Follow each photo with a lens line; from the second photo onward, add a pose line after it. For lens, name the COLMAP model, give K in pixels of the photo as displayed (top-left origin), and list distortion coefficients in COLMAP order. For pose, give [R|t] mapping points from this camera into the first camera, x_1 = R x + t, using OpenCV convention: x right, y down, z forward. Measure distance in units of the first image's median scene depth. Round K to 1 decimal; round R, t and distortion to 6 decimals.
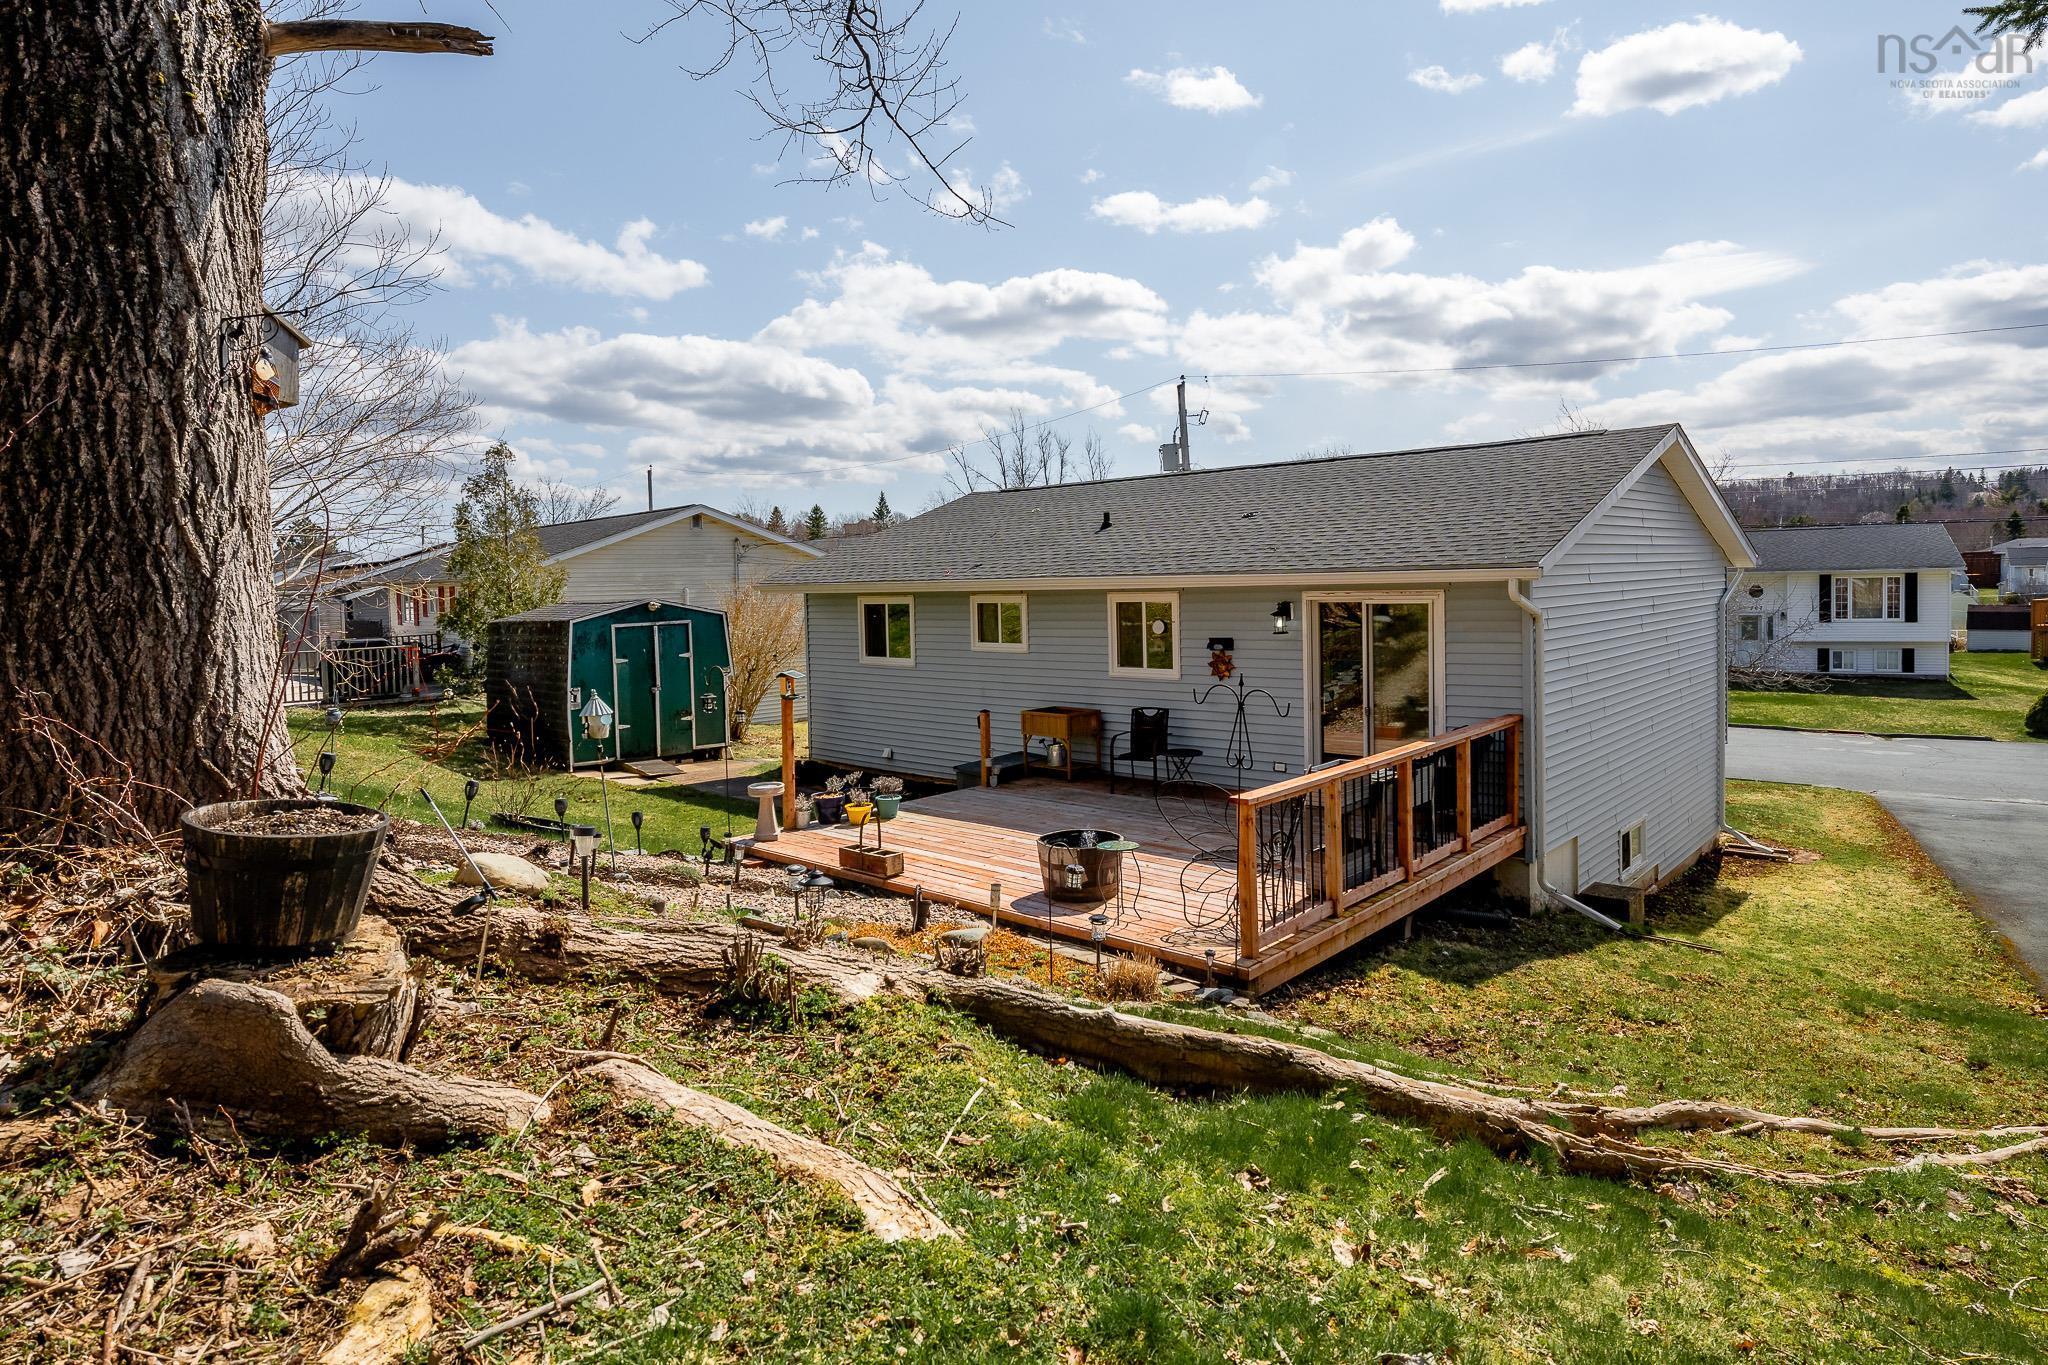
lens RADIAL K [[1079.8, 0, 1040.0], [0, 1079.8, 699.3], [0, 0, 1]] dist [-0.010266, -0.002166]
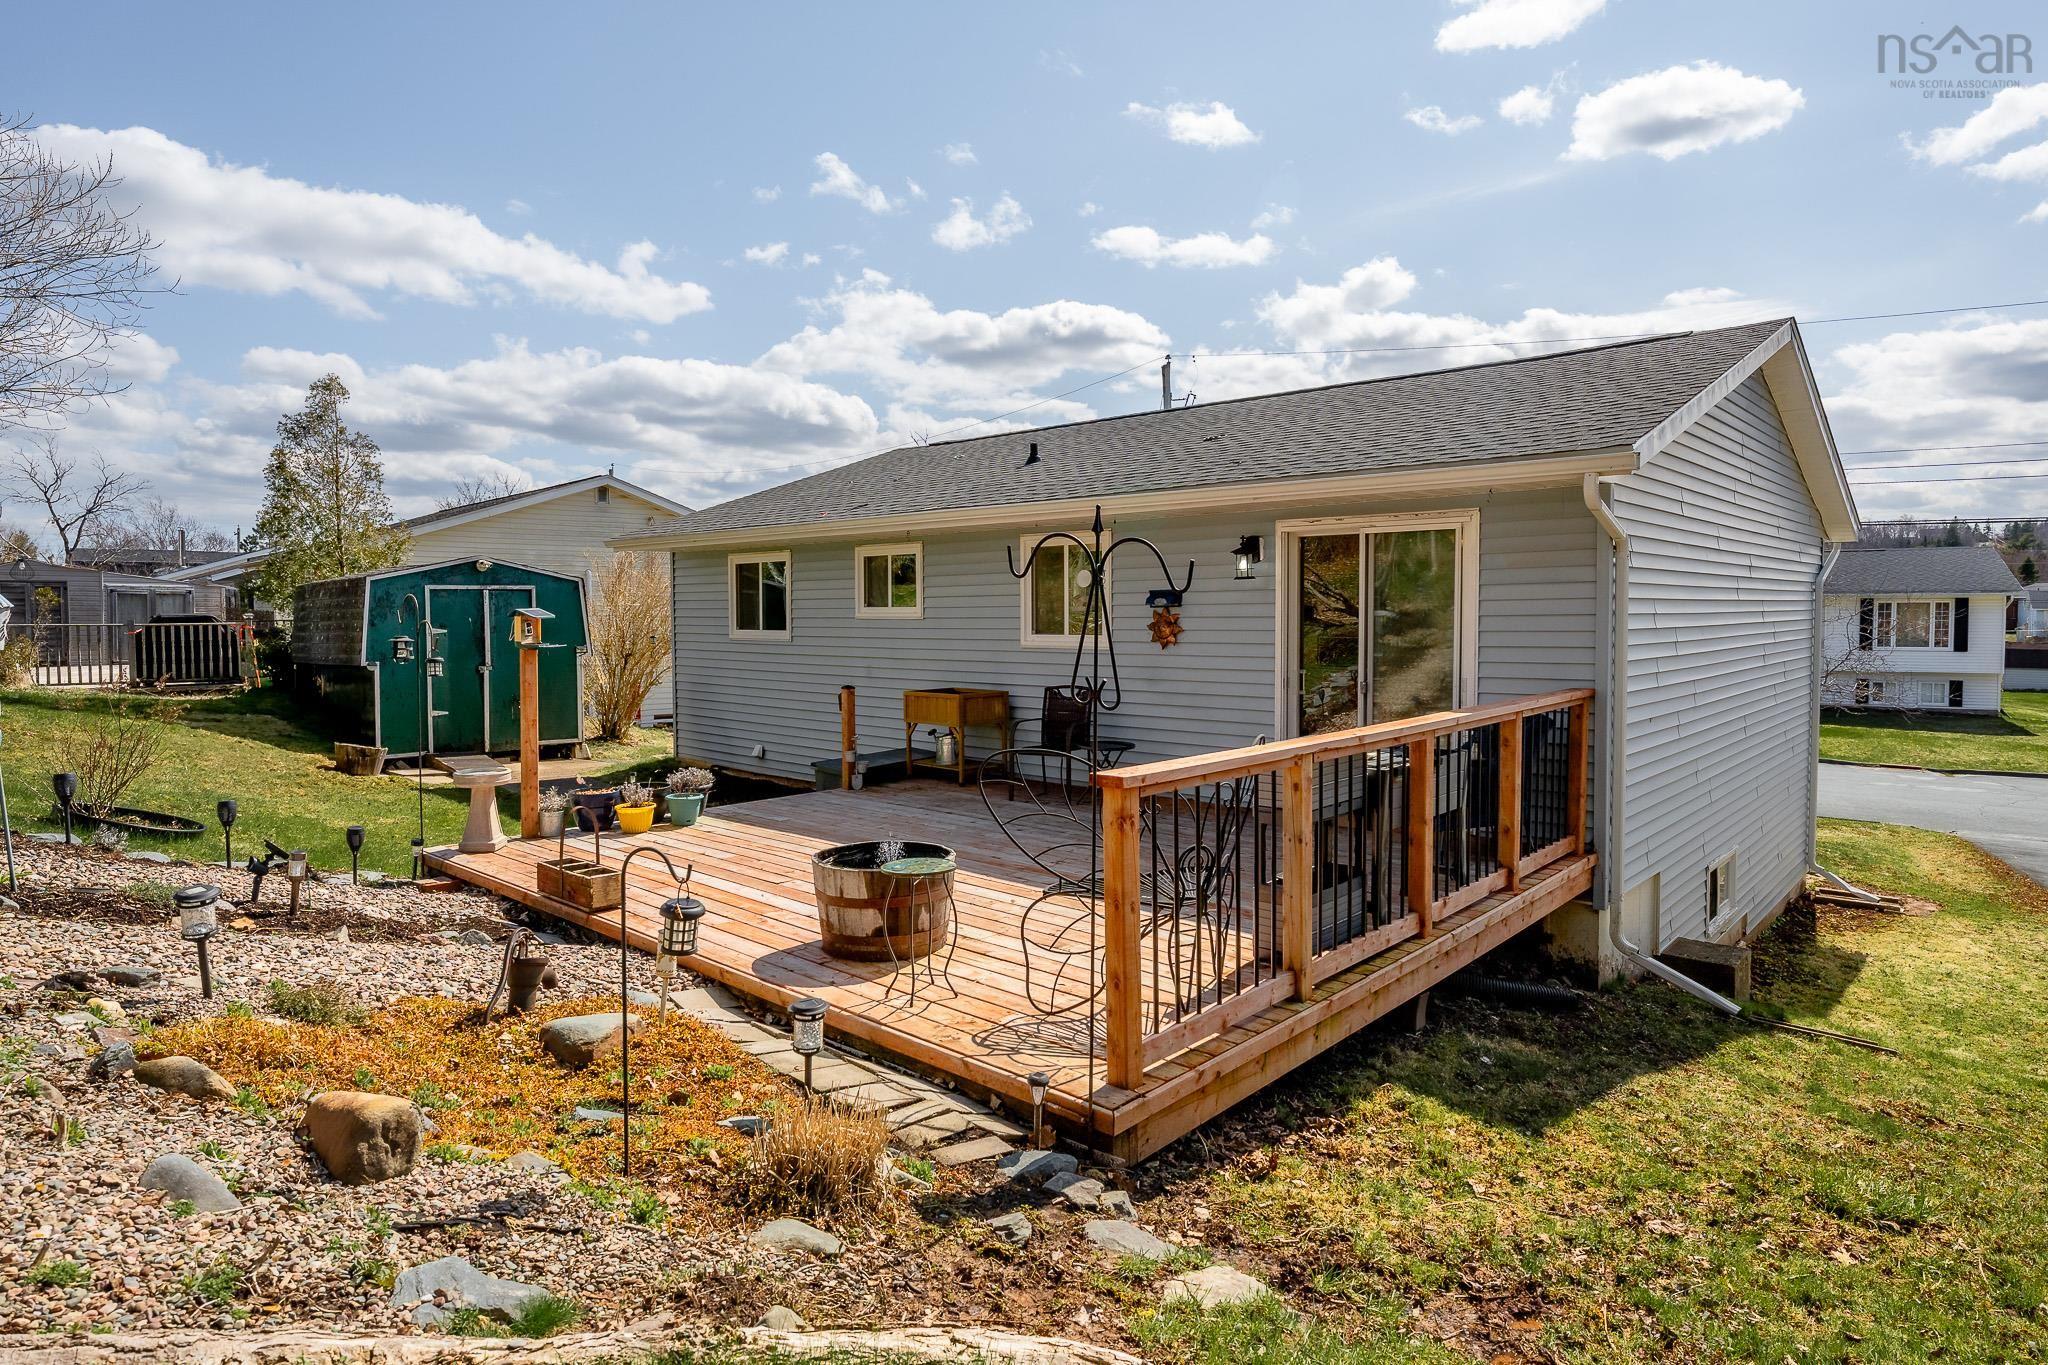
lens RADIAL K [[1079.8, 0, 1004.3], [0, 1079.8, 673.1], [0, 0, 1]] dist [-0.010266, -0.002166]
pose [[0.999387, 0.016584, -0.030831, 0.075182], [-0.018125, 0.998566, -0.050375, 0.033607], [0.029952, 0.050903, 0.998254, 0.233631]]
